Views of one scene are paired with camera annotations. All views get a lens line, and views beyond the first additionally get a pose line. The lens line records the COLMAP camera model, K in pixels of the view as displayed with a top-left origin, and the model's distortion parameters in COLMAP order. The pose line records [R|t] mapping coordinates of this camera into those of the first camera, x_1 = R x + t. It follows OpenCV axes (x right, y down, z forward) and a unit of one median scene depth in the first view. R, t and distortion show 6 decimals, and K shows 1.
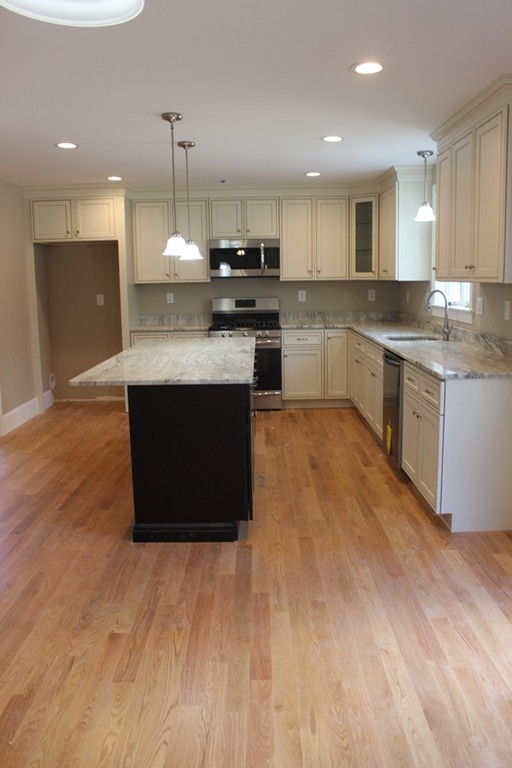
lens RADIAL K [[647.1, 0, 263.4], [0, 647.1, 383.3], [0, 0, 1]] dist [-0.151785, 0.128804]
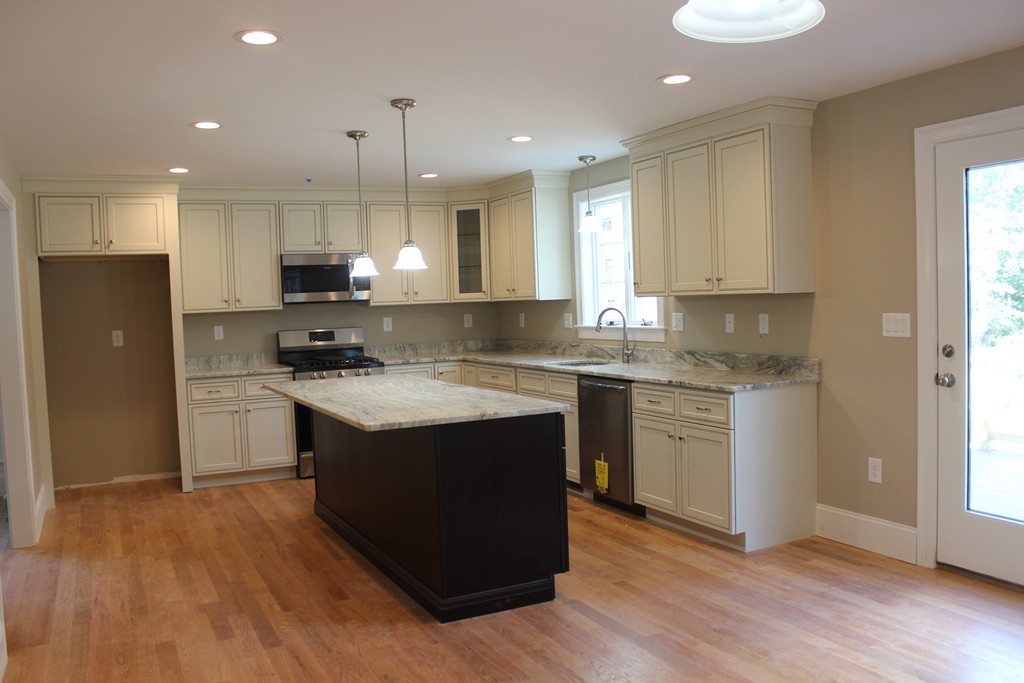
lens RADIAL K [[862.8, 0, 510.2], [0, 862.8, 347.5], [0, 0, 1]] dist [-0.151785, 0.128804]
pose [[0.896364, -0.042529, 0.441274, -0.354164], [0.093888, 0.991020, -0.095203, 0.010698], [-0.433263, 0.126767, 0.892308, -0.014433]]
